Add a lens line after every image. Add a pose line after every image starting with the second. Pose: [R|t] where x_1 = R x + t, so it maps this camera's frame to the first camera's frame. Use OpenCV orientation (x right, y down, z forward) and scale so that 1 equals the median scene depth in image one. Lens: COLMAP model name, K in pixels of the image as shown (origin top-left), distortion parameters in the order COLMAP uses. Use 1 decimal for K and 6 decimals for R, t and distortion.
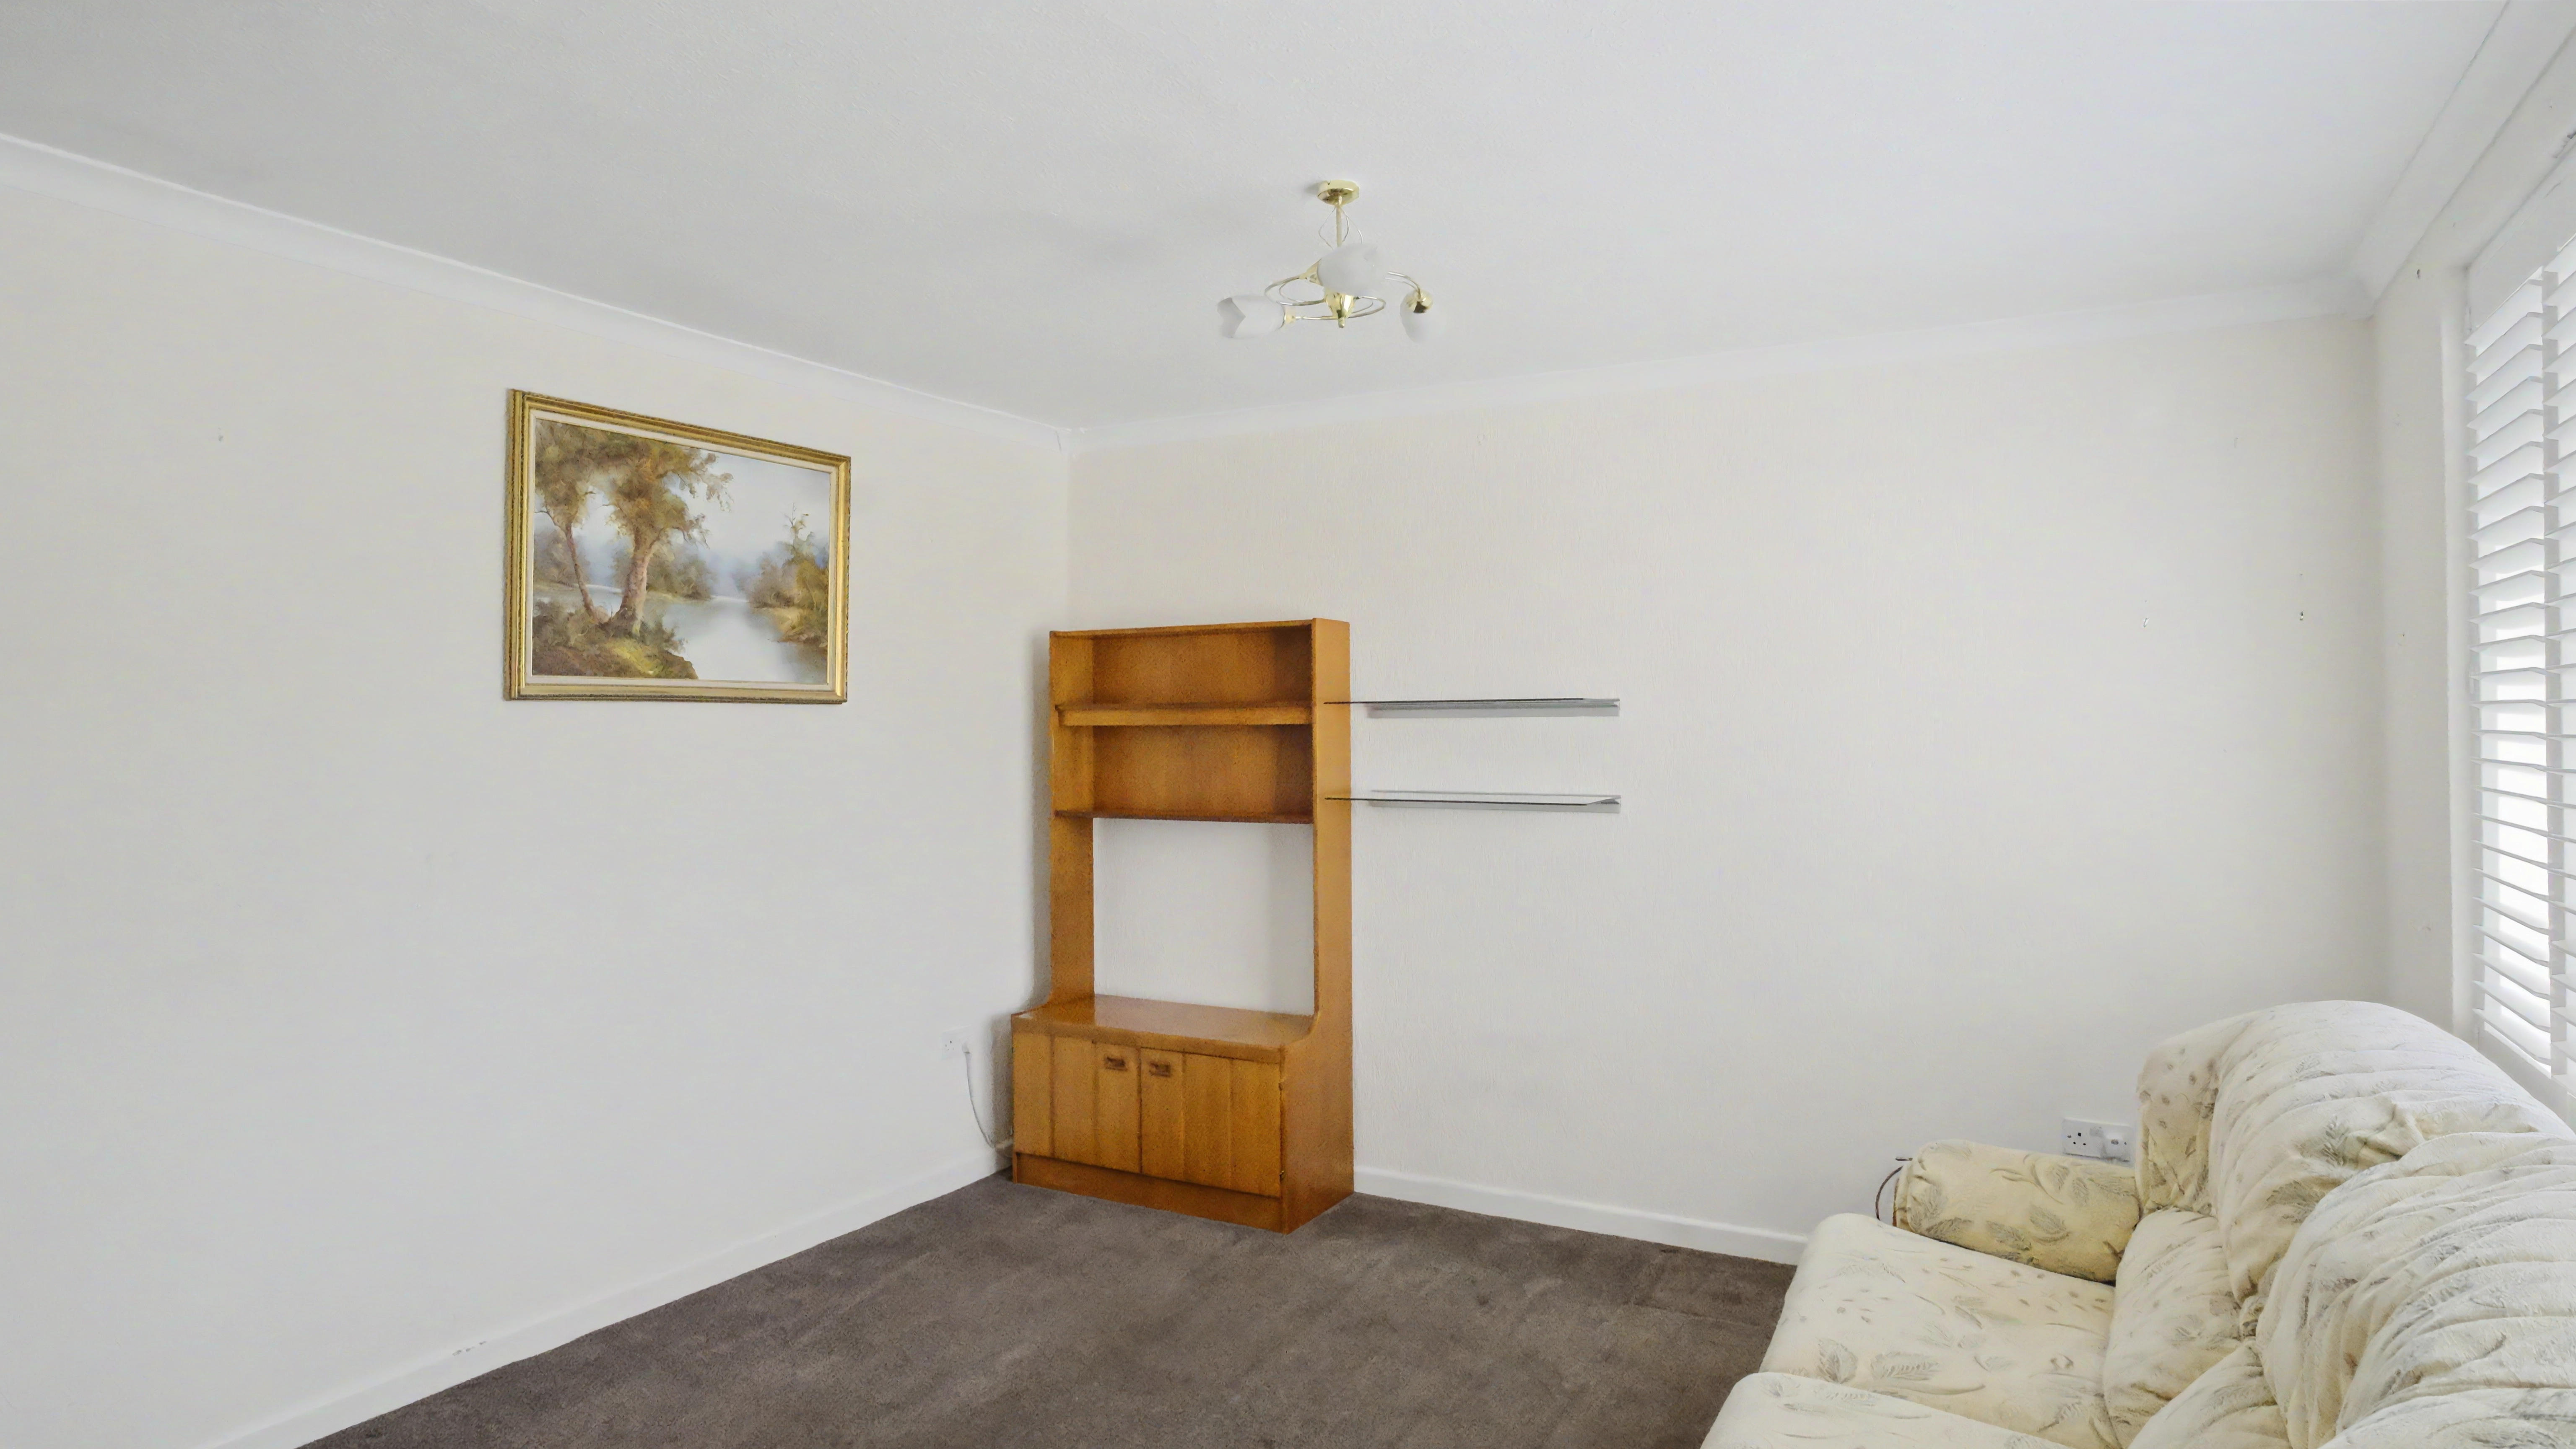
lens RADIAL K [[1458.9, 0, 1290.5], [0, 1458.9, 709.8], [0, 0, 1]] dist [-0.069740, 0.045367]
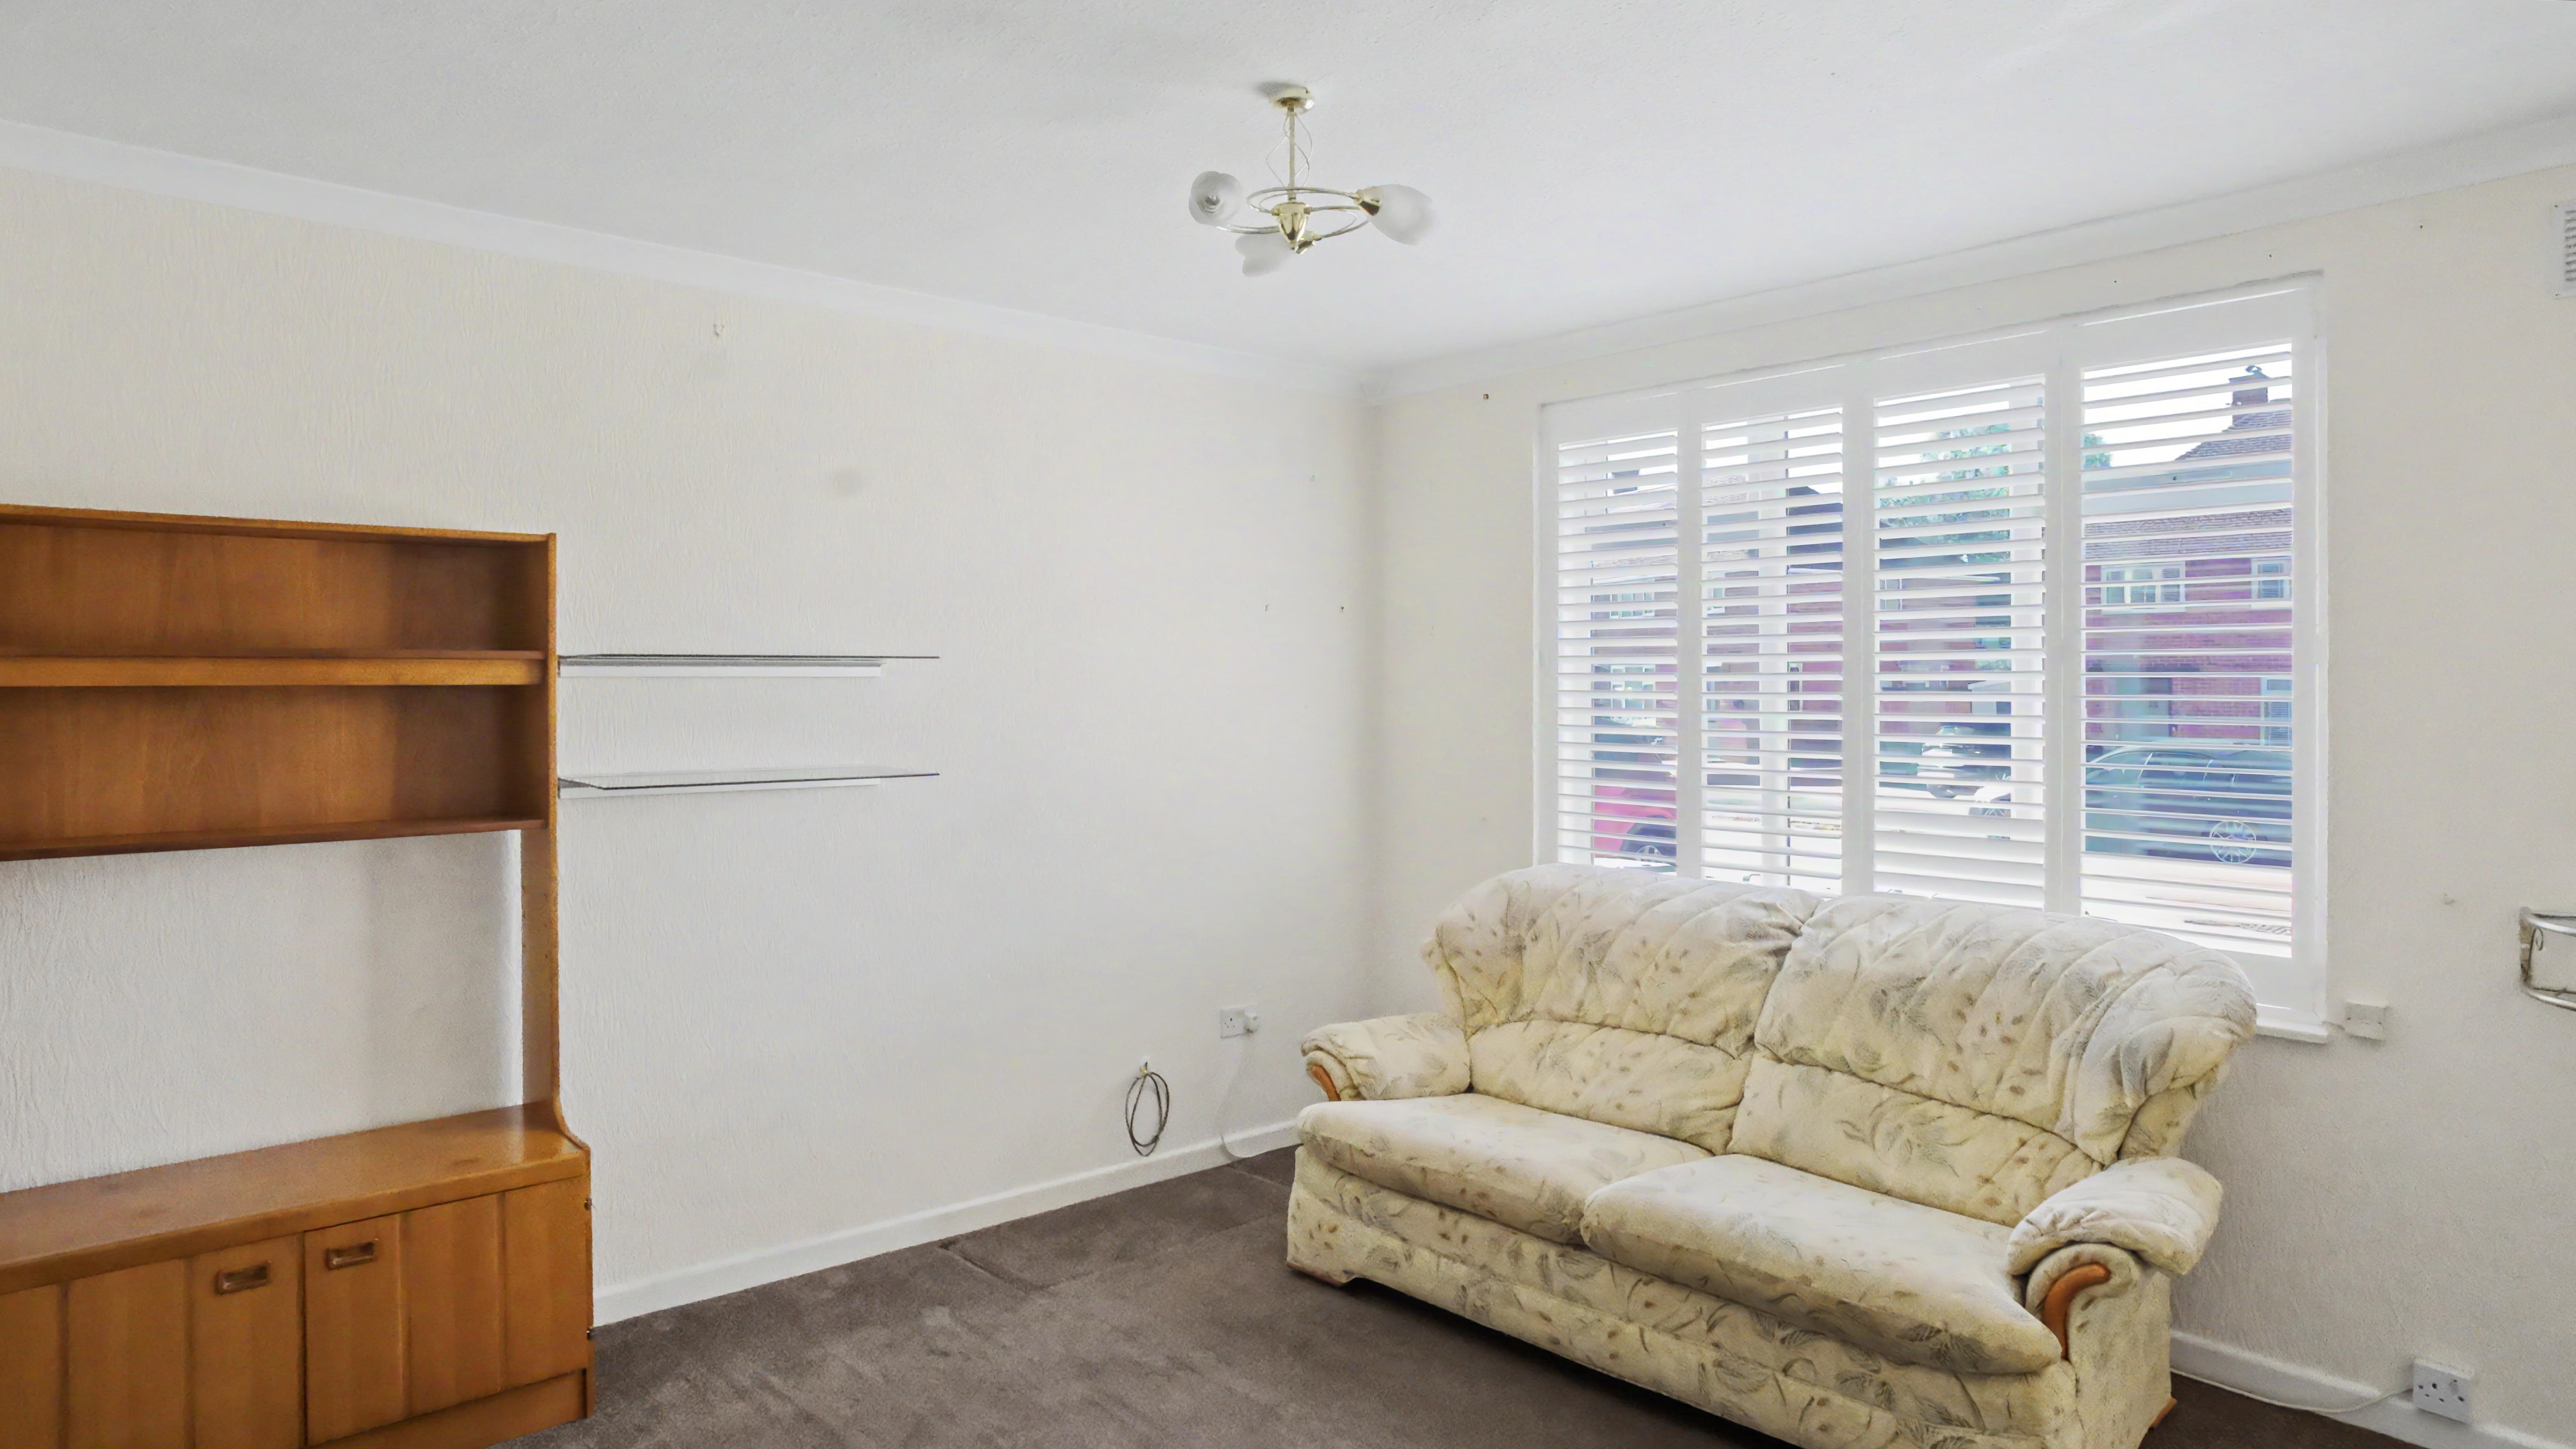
lens RADIAL K [[1458.9, 0, 1290.5], [0, 1458.9, 709.8], [0, 0, 1]] dist [-0.069740, 0.045367]
pose [[0.332773, -0.002401, 0.943004, -0.511336], [-0.014435, 0.999867, 0.007640, 0.010514], [-0.942897, -0.016155, 0.332694, 0.434168]]
